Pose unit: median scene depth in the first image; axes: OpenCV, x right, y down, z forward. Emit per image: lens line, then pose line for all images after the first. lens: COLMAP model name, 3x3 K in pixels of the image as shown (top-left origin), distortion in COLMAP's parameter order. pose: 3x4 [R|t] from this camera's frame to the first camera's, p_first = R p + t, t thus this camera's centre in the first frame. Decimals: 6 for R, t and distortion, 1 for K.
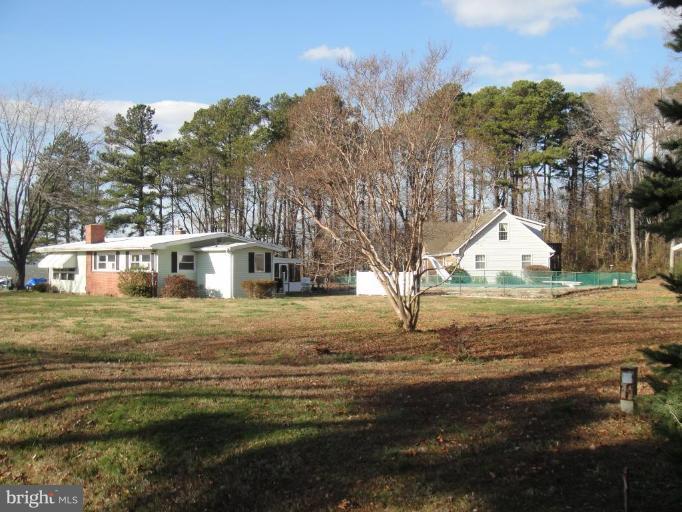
lens RADIAL K [[715.2, 0, 341.0], [0, 715.2, 256.0], [0, 0, 1]] dist [-0.209436, 0.166774]
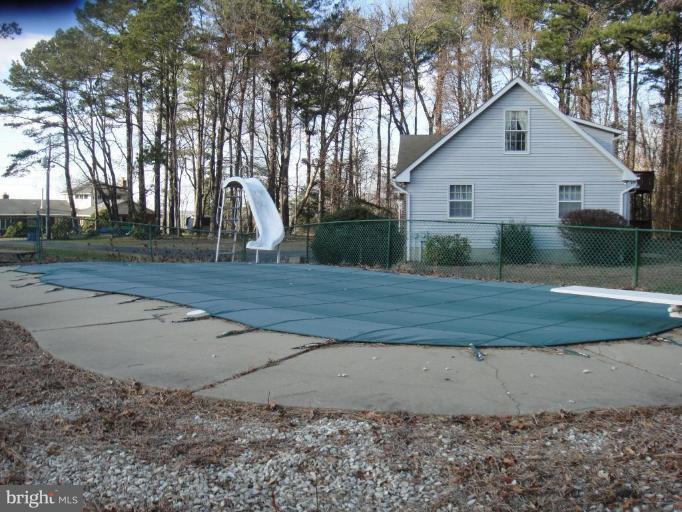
lens RADIAL K [[715.2, 0, 341.0], [0, 715.2, 256.0], [0, 0, 1]] dist [-0.209436, 0.166774]
pose [[0.993354, 0.020099, -0.113329, 0.173468], [-0.012991, 0.997922, 0.063109, 0.015506], [0.114361, -0.061217, 0.991551, 0.563243]]
